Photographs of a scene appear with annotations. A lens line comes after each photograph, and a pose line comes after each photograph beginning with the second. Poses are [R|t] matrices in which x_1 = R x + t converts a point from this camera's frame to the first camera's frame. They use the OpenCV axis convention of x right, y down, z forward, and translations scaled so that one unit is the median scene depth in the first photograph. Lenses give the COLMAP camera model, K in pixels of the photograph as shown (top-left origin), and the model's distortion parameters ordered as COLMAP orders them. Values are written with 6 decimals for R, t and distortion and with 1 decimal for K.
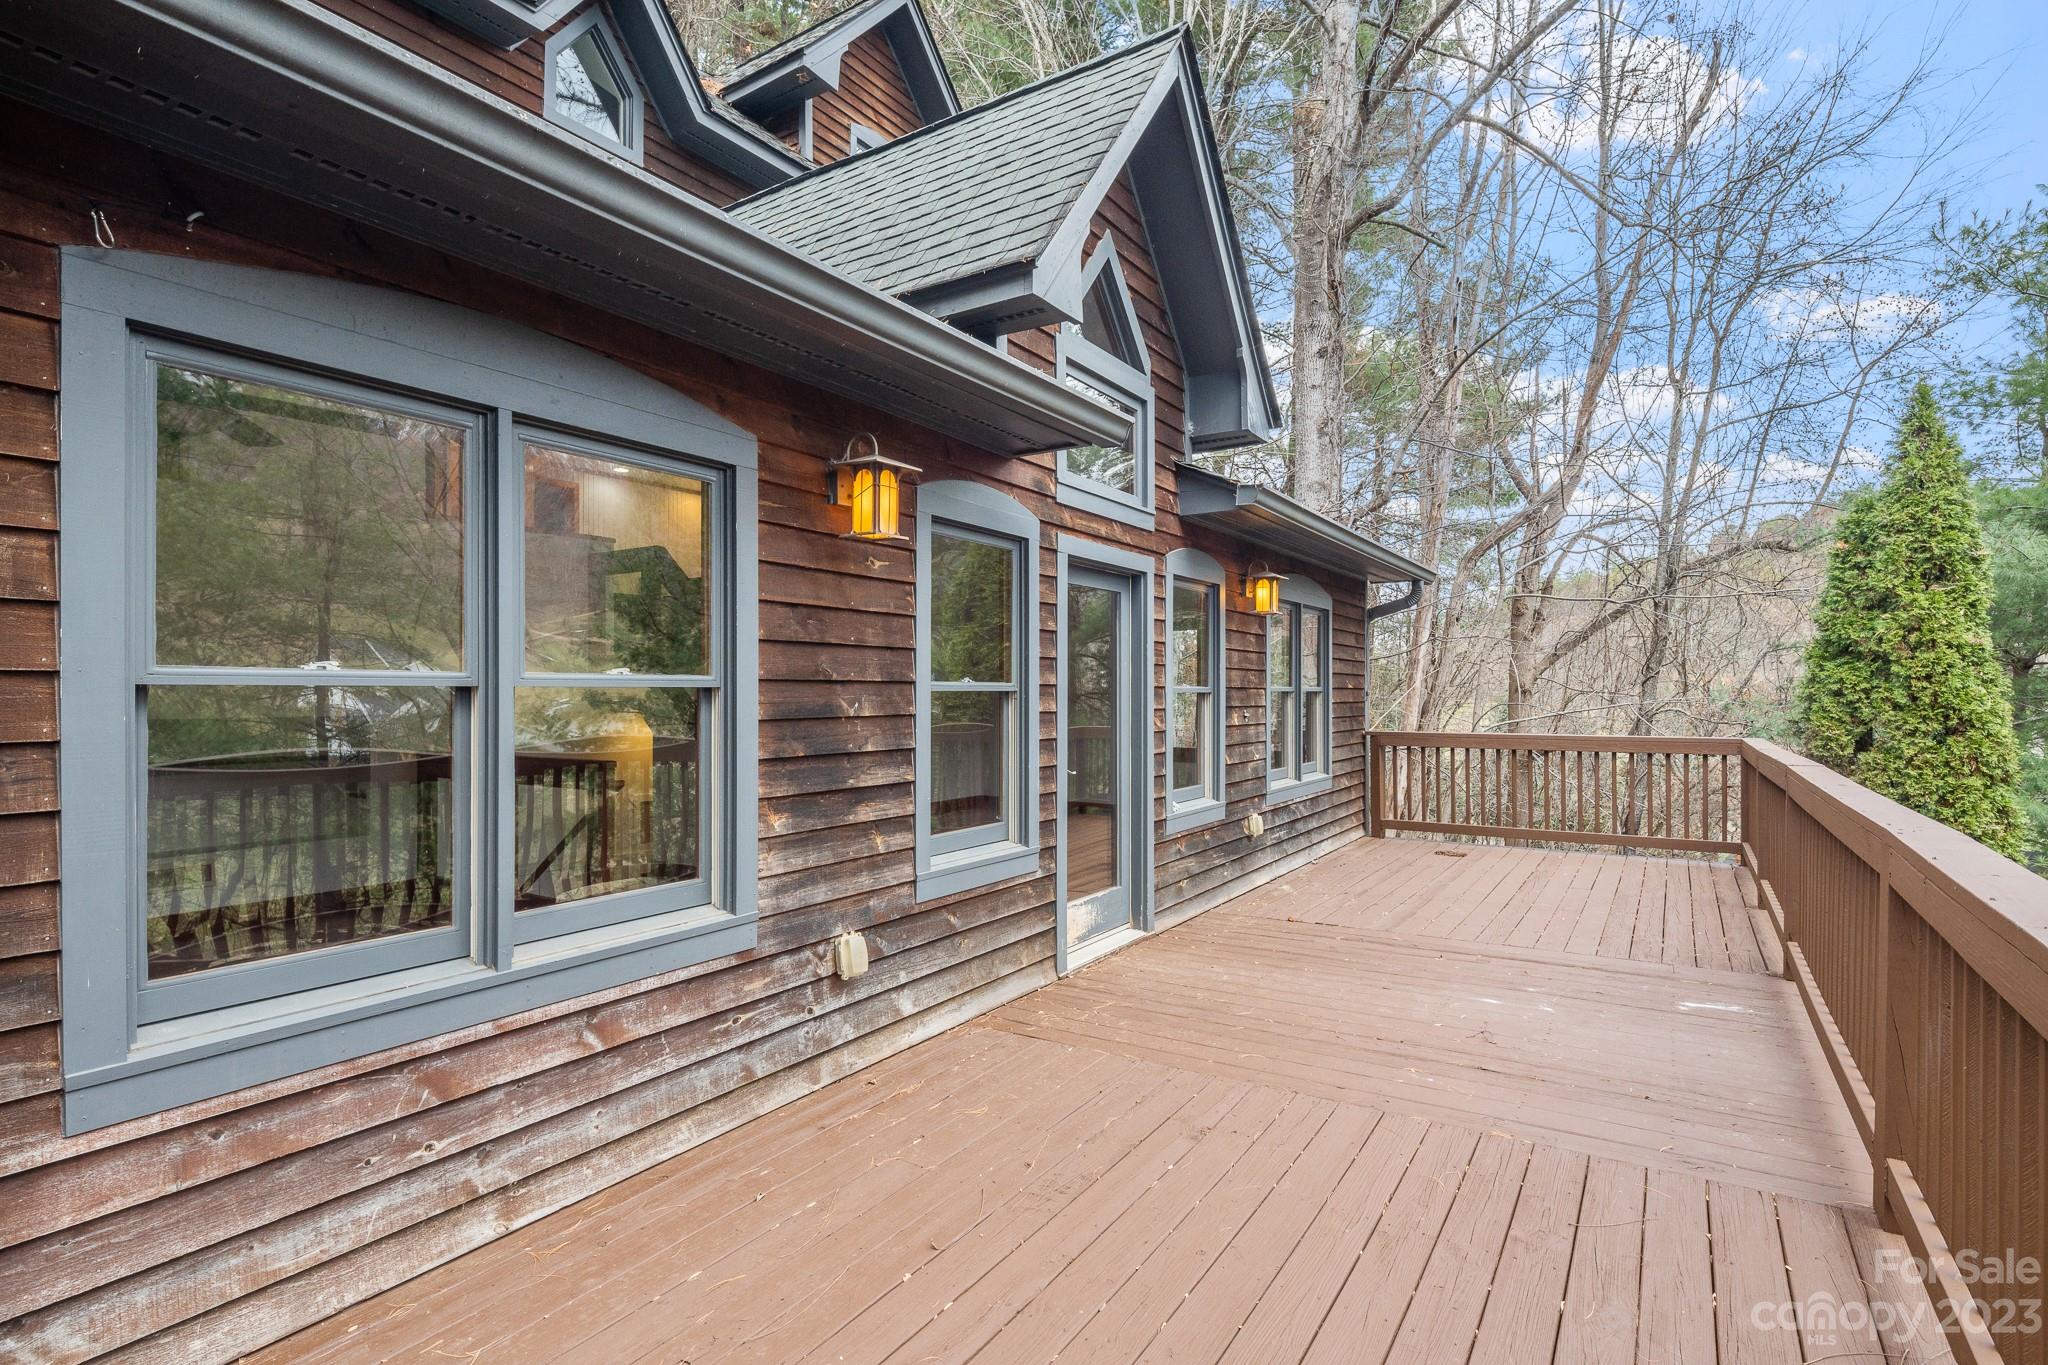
lens RADIAL K [[994.6, 0, 1016.3], [0, 994.6, 695.7], [0, 0, 1]] dist [0.001434, -0.002862]
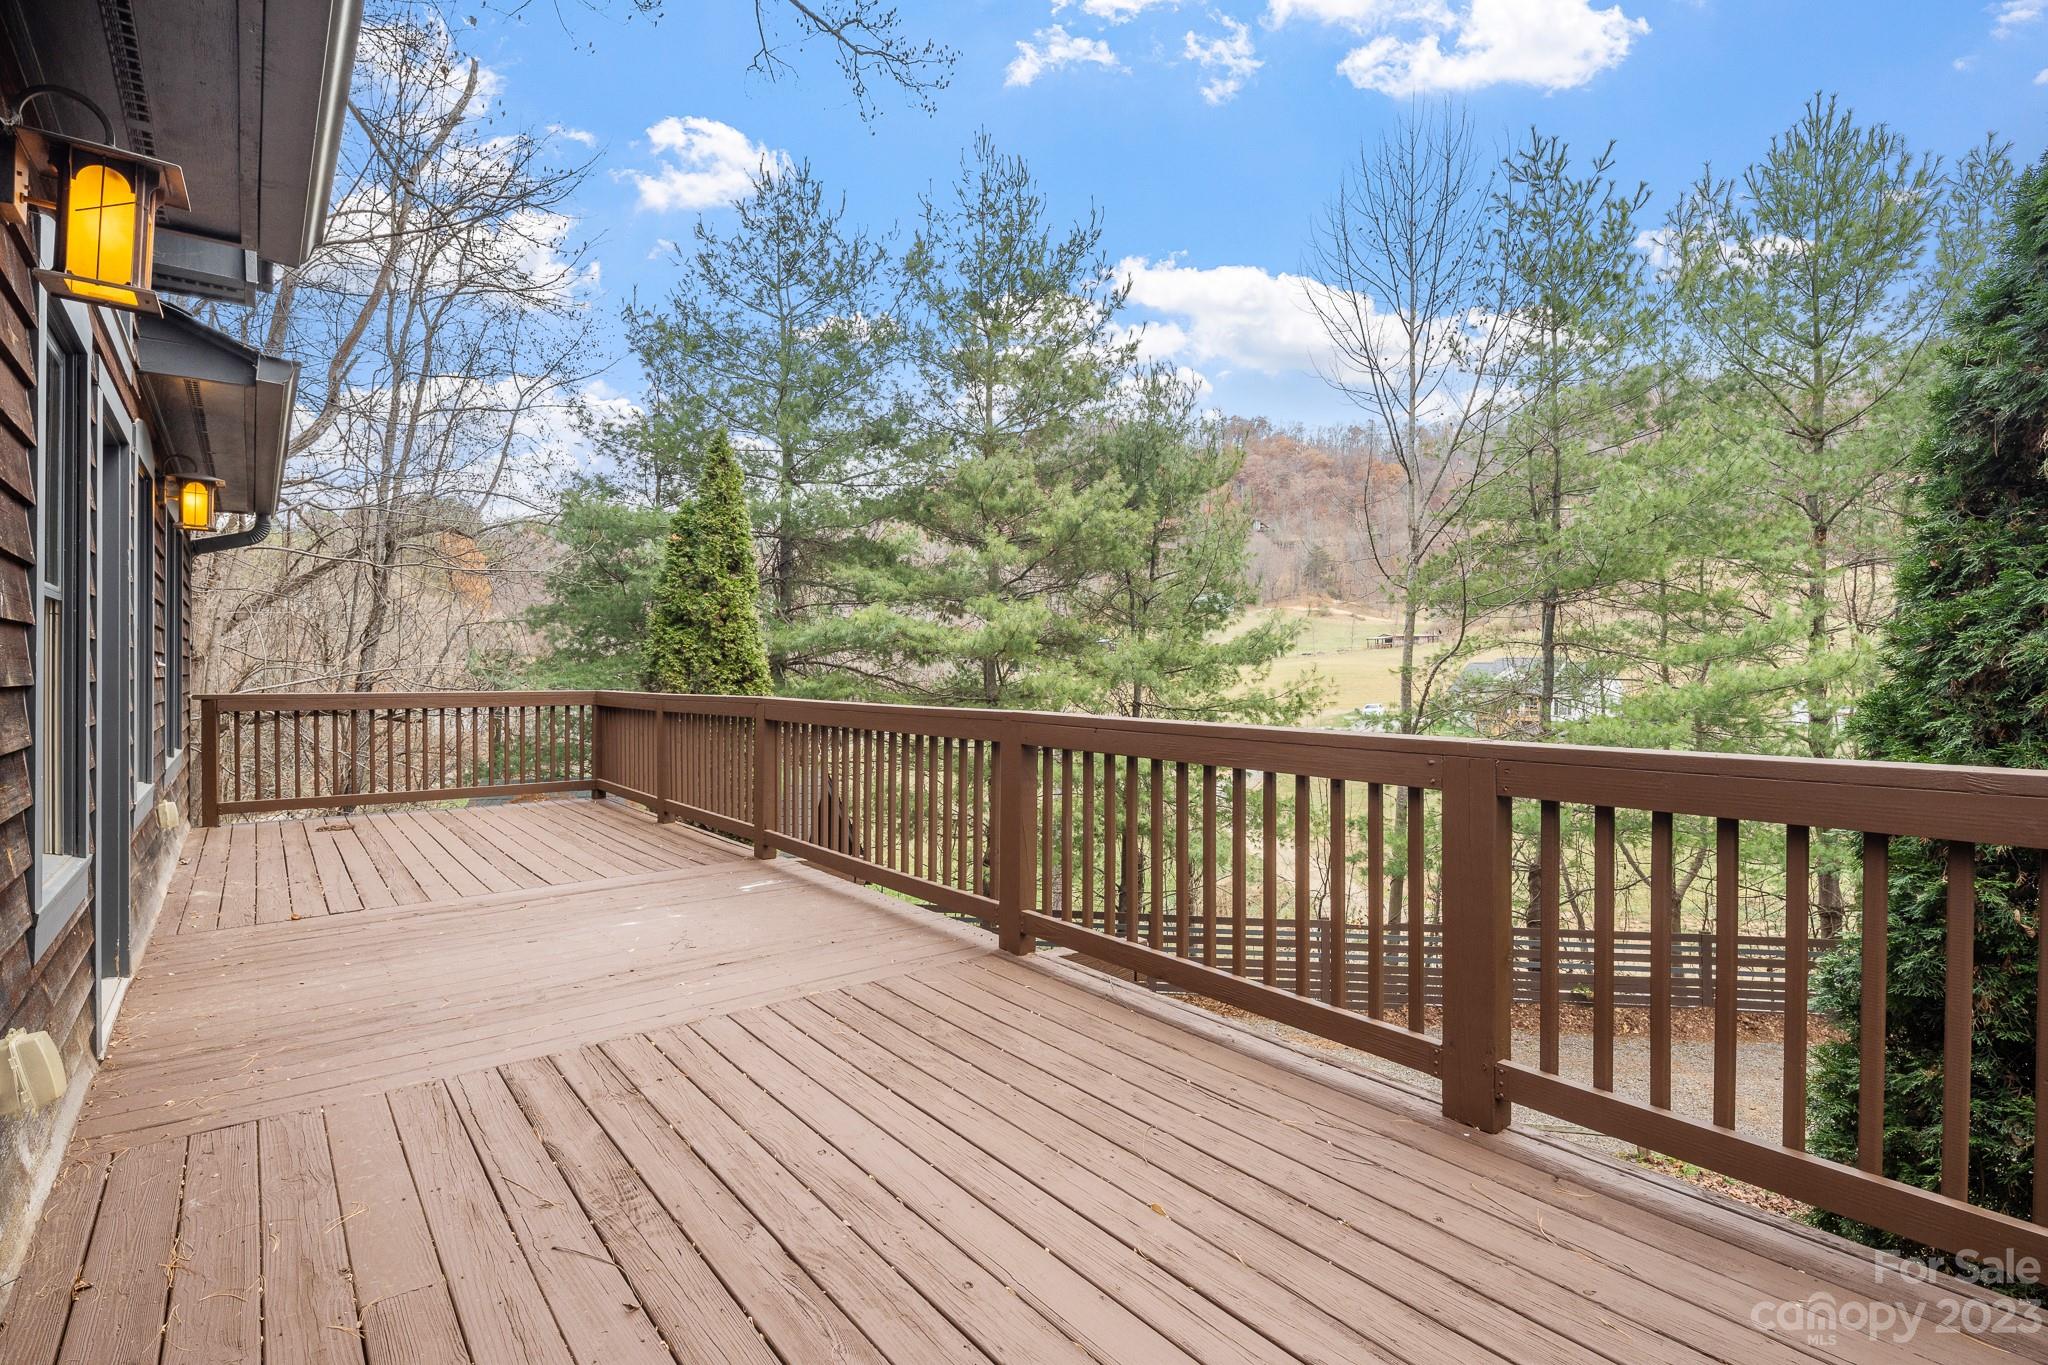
lens RADIAL K [[994.6, 0, 1013.5], [0, 994.6, 670.4], [0, 0, 1]] dist [0.001434, -0.002862]
pose [[0.330826, 0.001140, 0.943691, -0.252494], [0.000757, 0.999999, -0.001473, 0.024518], [-0.943692, 0.001201, 0.330825, 0.168875]]
